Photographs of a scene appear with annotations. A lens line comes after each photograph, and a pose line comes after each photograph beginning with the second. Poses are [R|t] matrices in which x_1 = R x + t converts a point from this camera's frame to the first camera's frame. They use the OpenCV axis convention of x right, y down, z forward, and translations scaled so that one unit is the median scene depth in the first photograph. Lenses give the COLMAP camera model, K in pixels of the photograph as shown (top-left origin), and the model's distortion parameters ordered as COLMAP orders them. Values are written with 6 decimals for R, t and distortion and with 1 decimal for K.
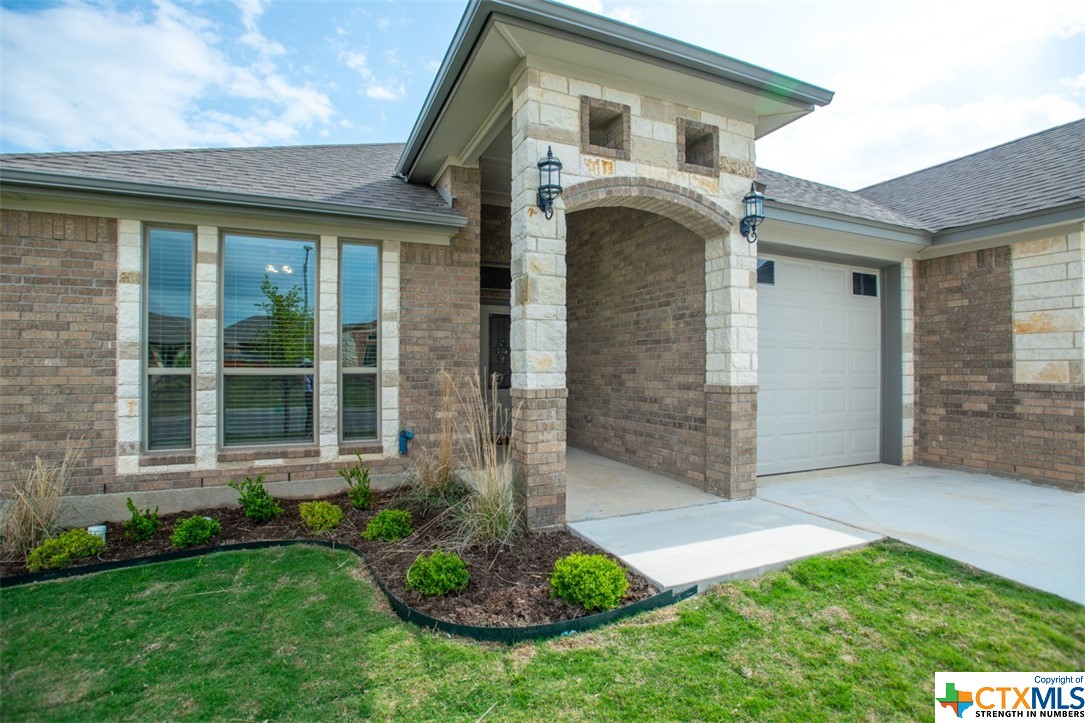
lens RADIAL K [[532.5, 0, 541.8], [0, 532.5, 363.5], [0, 0, 1]] dist [-0.064684, 0.023206]
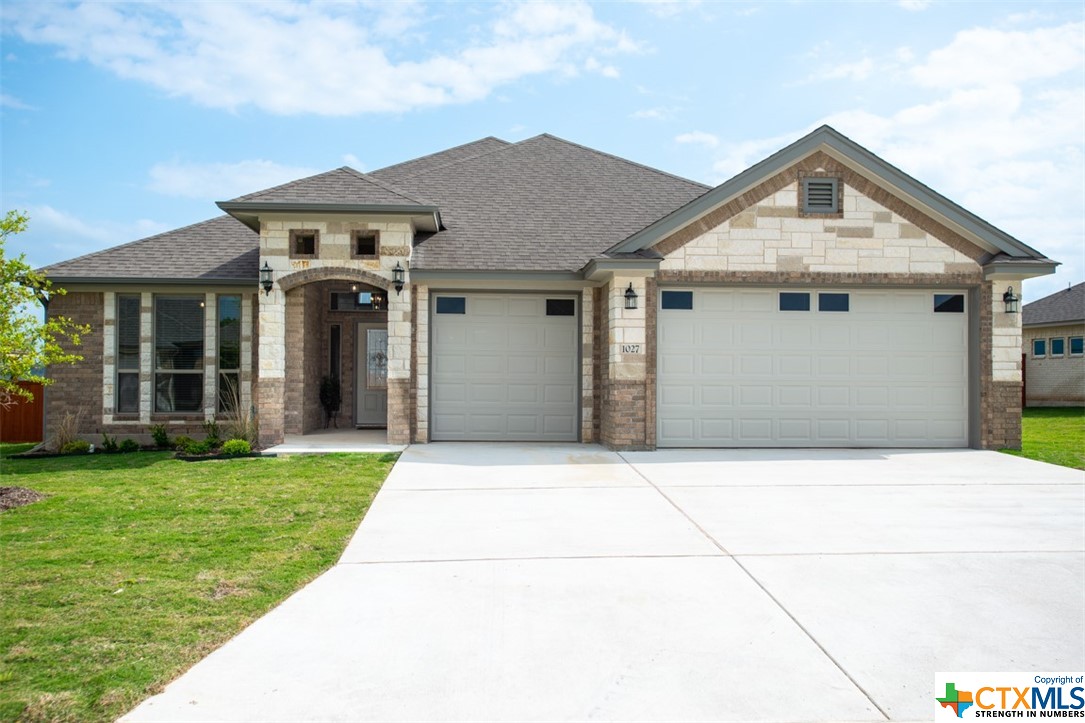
lens RADIAL K [[986.1, 0, 542.5], [0, 986.1, 361.5], [0, 0, 1]] dist [0.059341, 0.003477]
pose [[0.933811, -0.006144, -0.357713, 2.050441], [-0.000487, 0.999830, -0.018446, 0.048186], [0.357766, 0.017400, 0.933649, -1.905388]]
